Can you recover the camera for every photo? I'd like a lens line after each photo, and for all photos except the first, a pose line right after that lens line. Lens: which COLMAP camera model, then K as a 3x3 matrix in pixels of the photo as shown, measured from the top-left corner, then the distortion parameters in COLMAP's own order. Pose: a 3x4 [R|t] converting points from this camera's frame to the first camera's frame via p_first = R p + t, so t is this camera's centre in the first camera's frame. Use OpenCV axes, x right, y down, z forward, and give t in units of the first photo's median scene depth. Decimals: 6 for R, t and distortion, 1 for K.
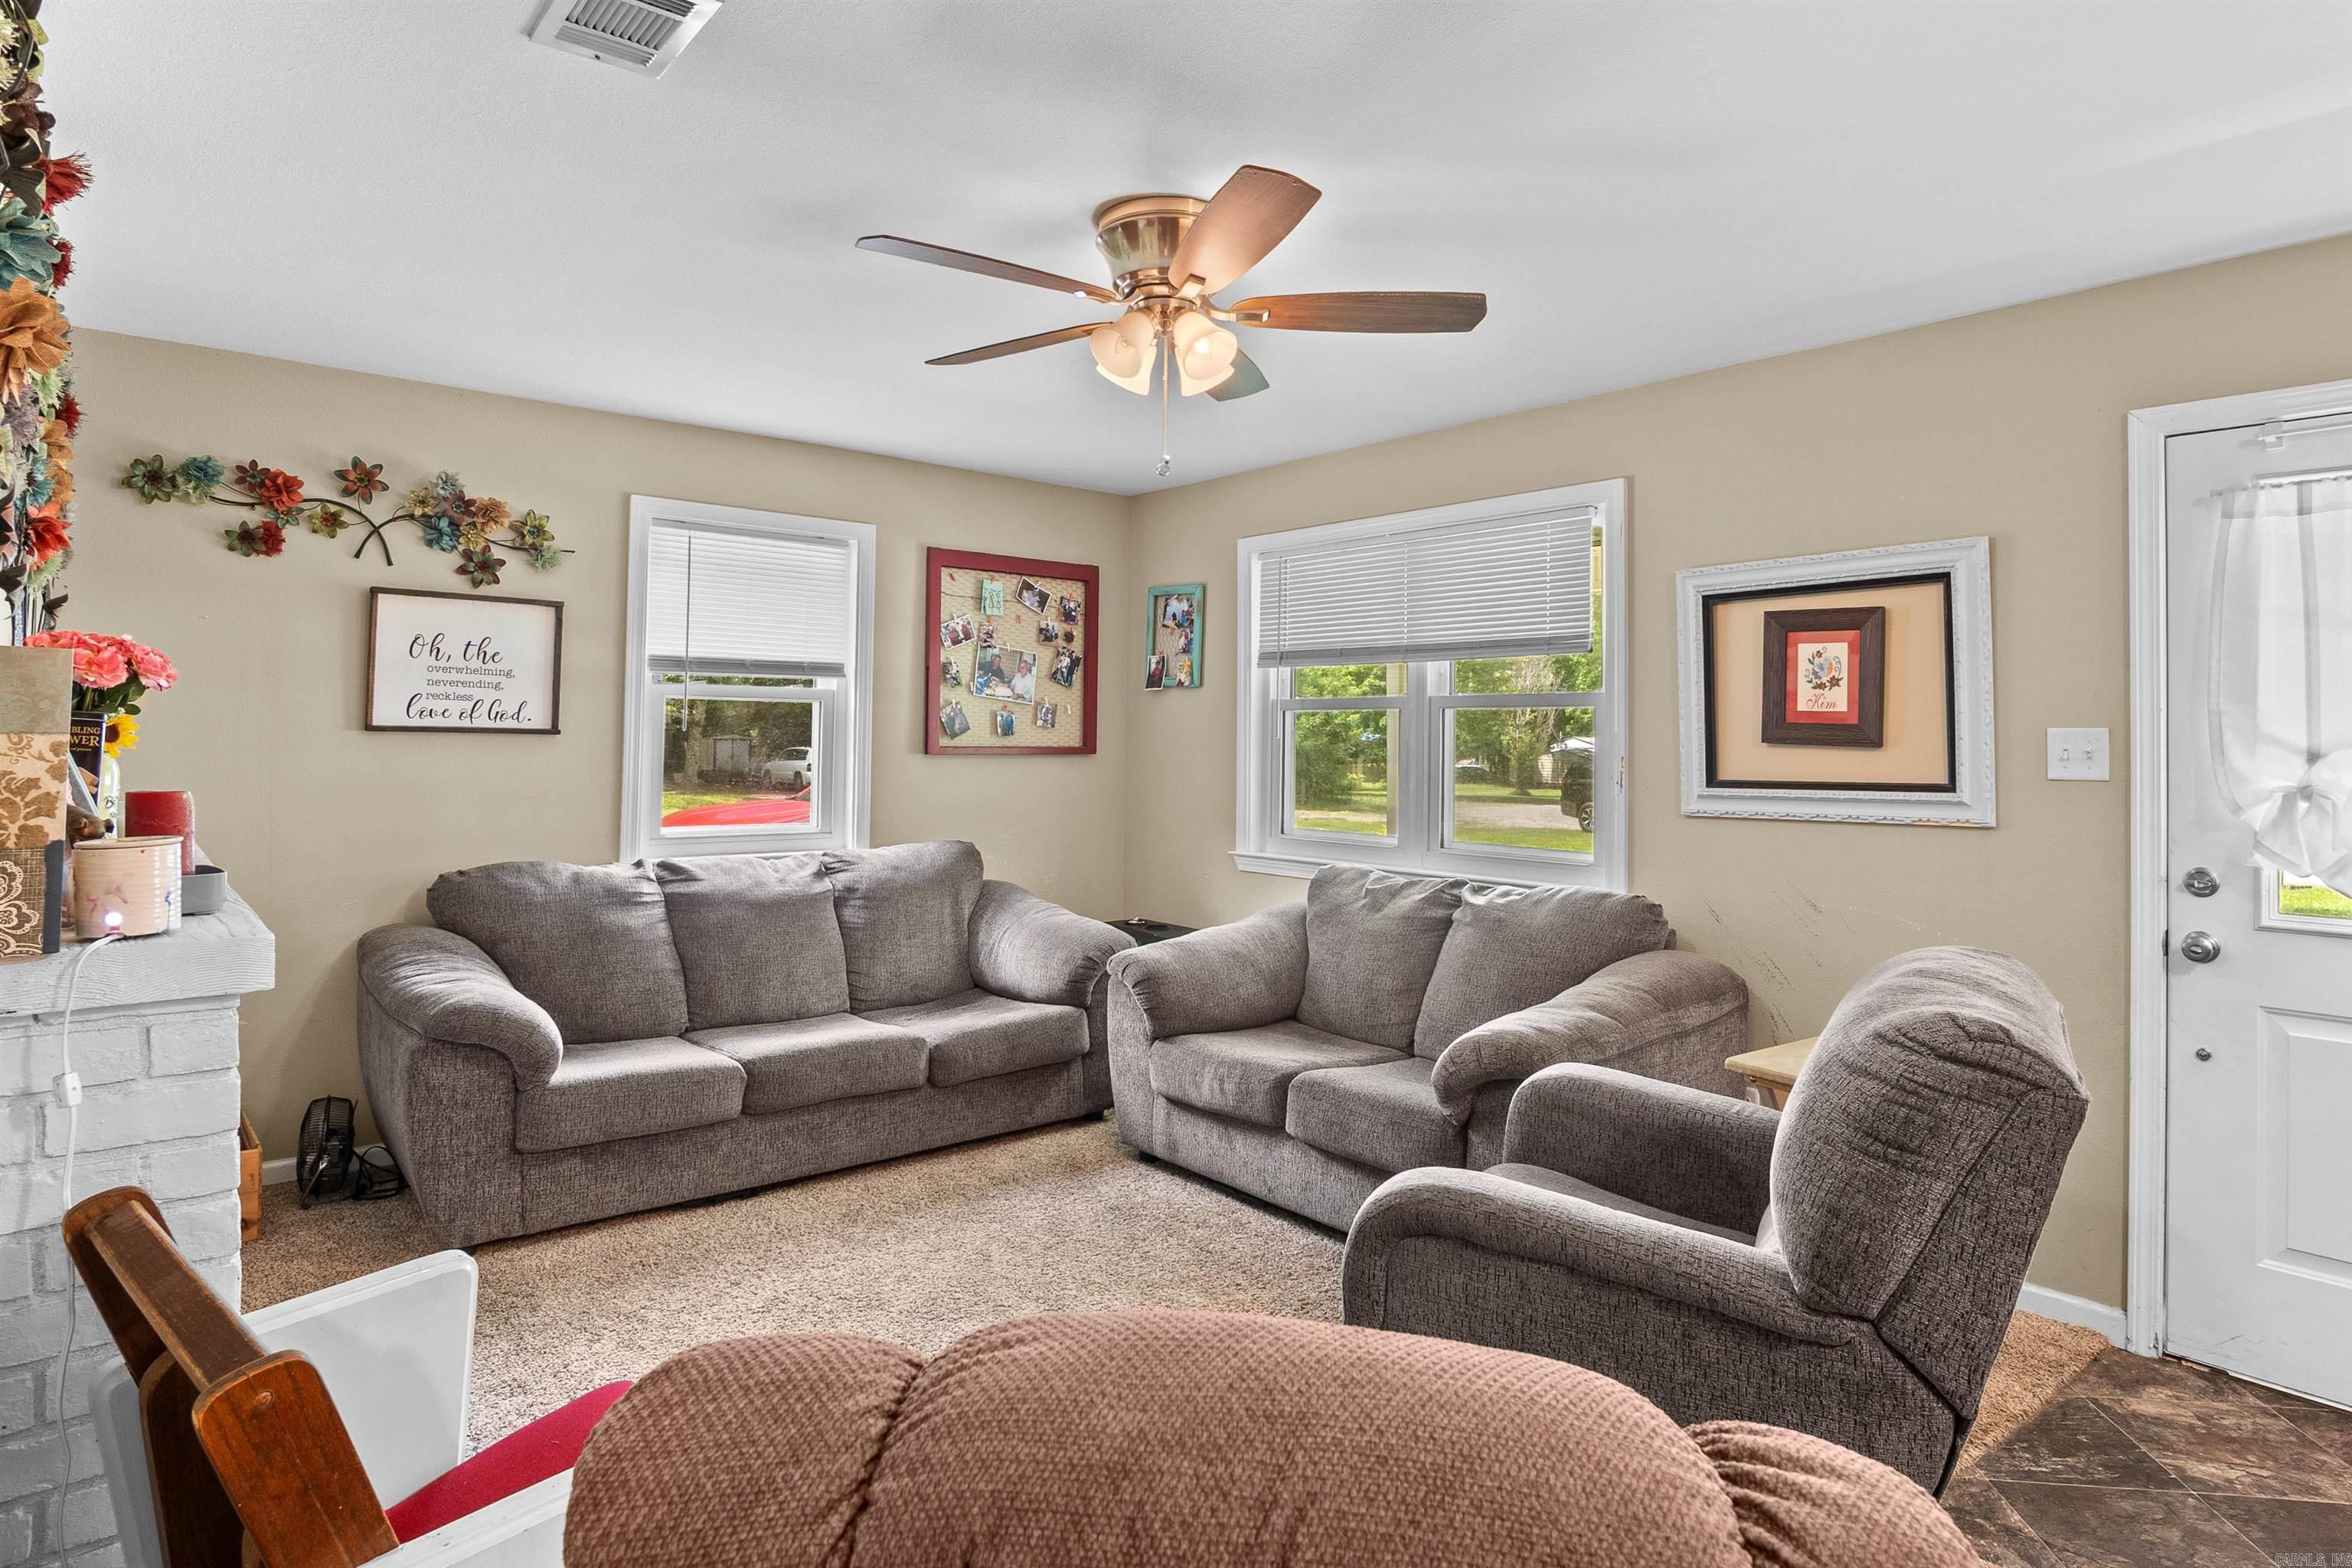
lens RADIAL K [[1268.9, 0, 1132.9], [0, 1268.9, 742.3], [0, 0, 1]] dist [-0.035823, 0.010249]
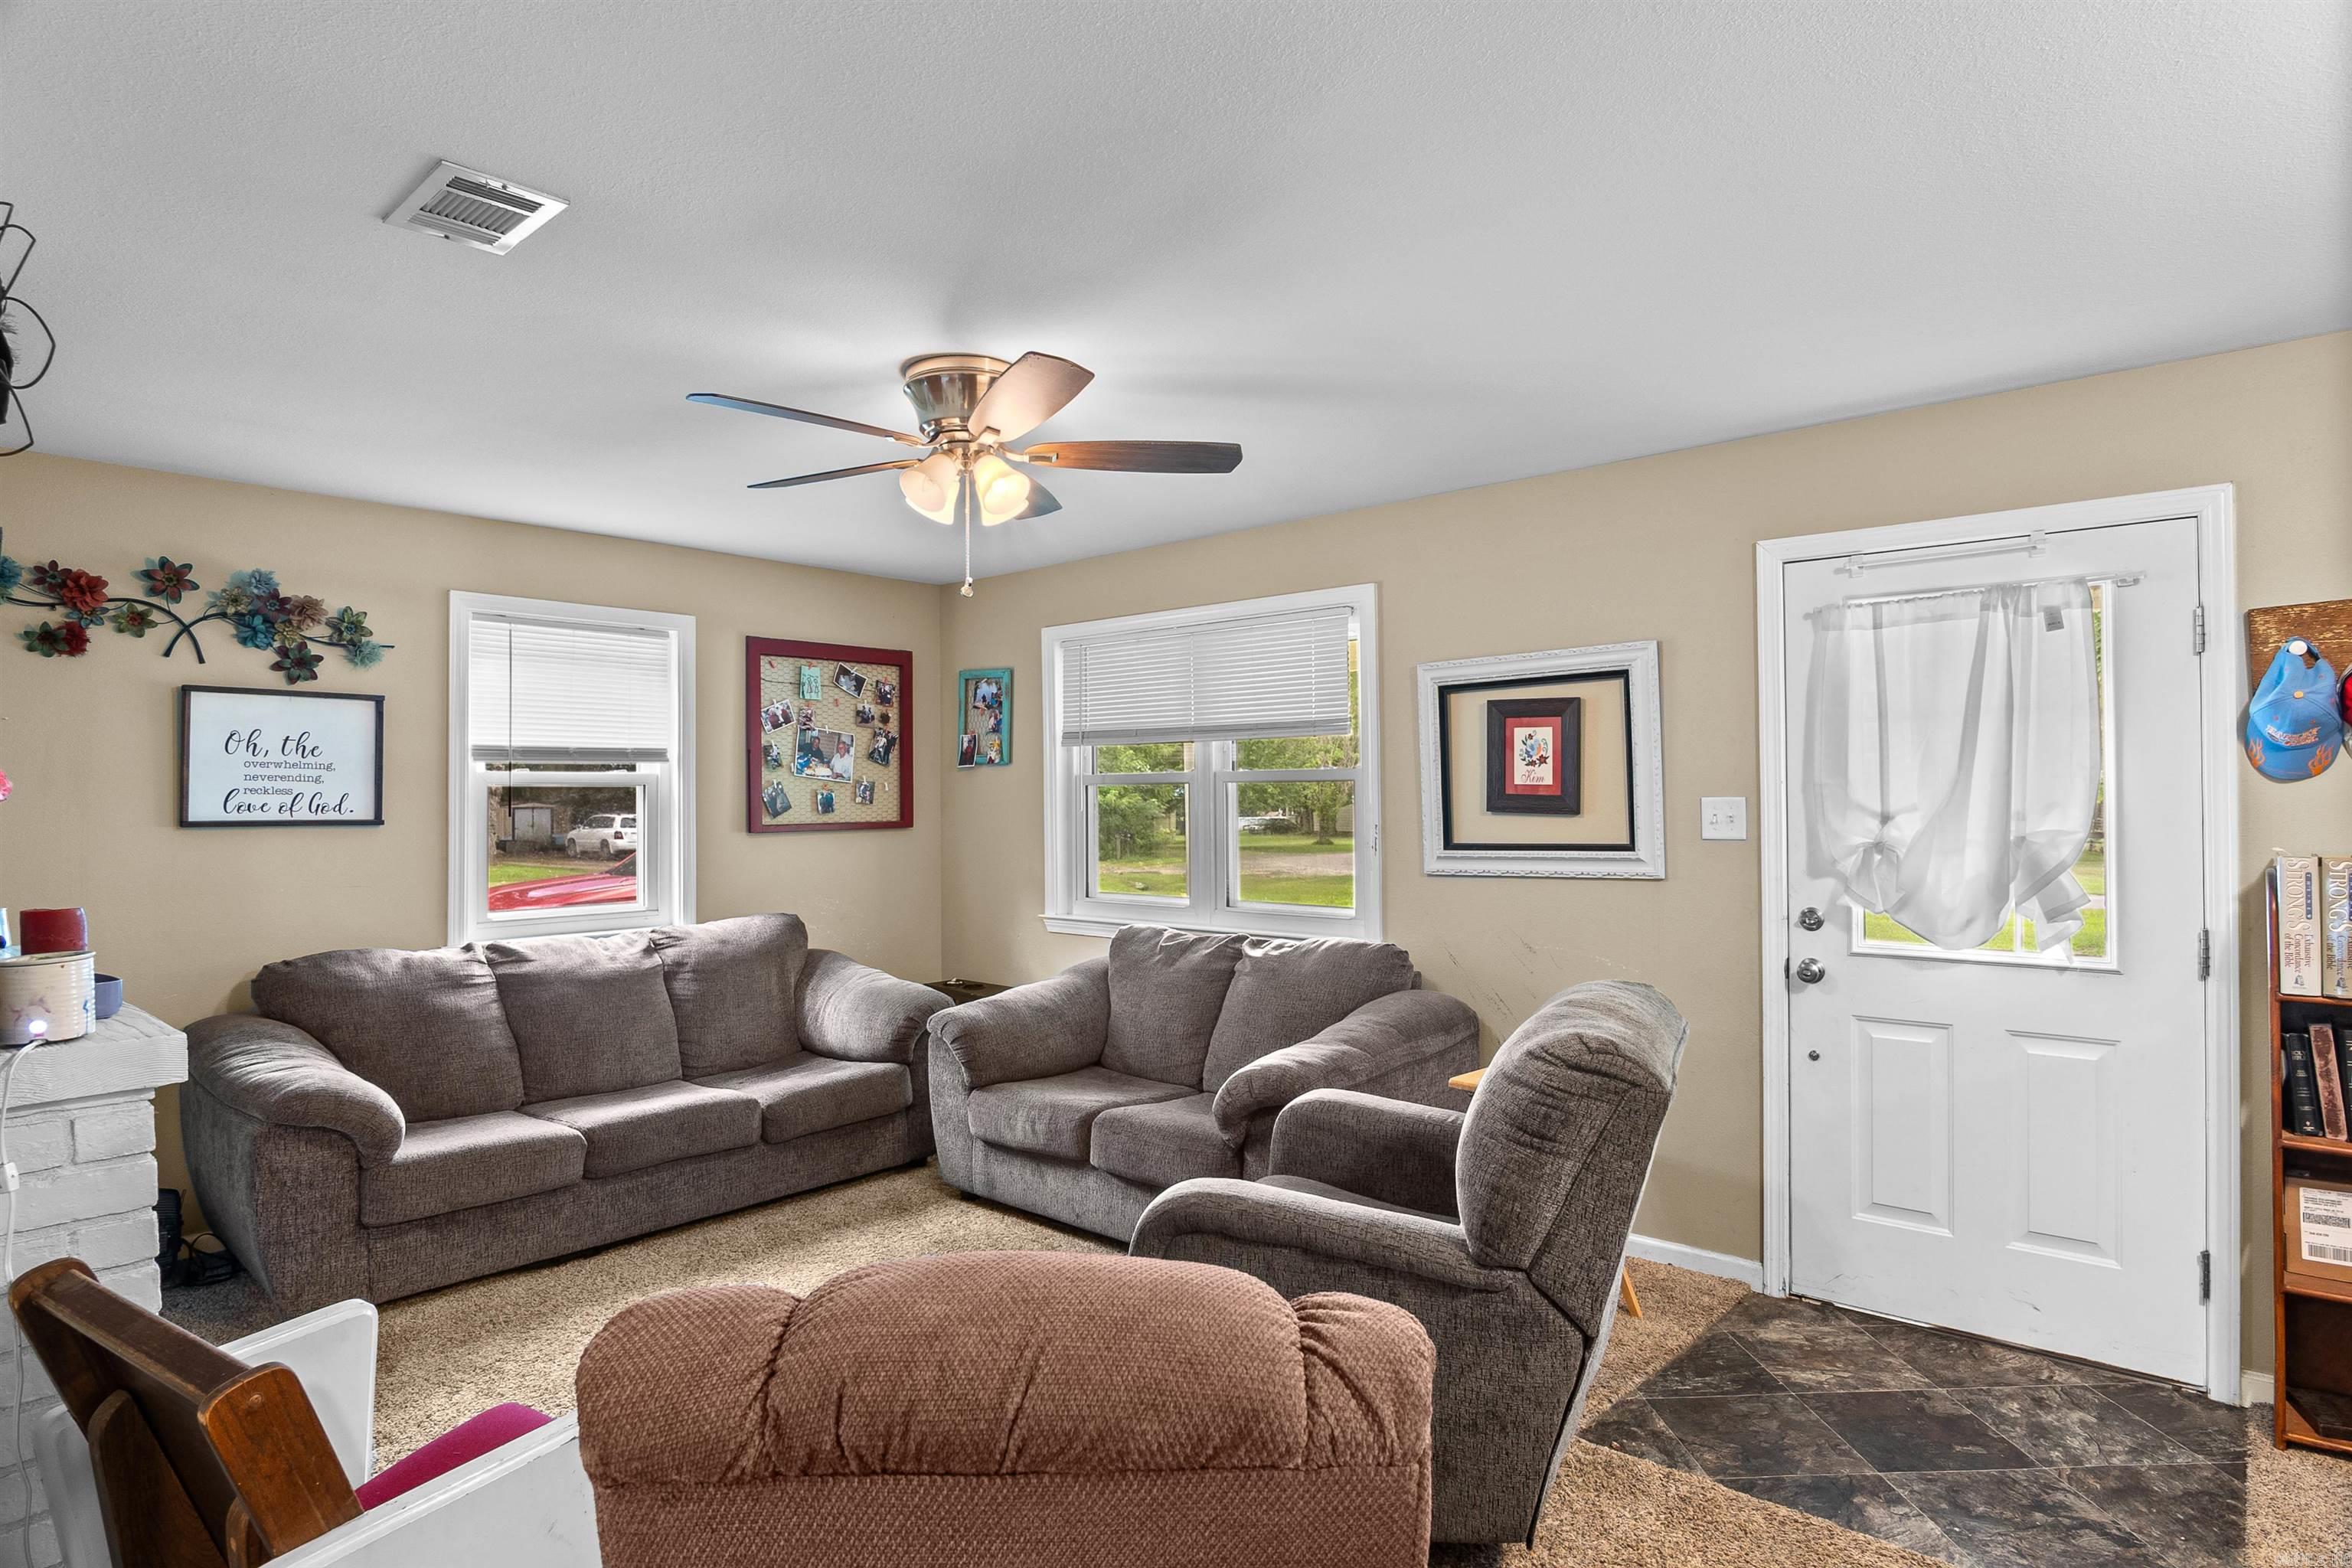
lens RADIAL K [[1268.9, 0, 1171.3], [0, 1268.9, 811.8], [0, 0, 1]] dist [-0.035823, 0.010249]
pose [[0.985197, -0.019042, 0.170366, 0.005249], [0.016520, 0.999732, 0.016209, -0.023653], [-0.170629, -0.013155, 0.985248, -0.122532]]
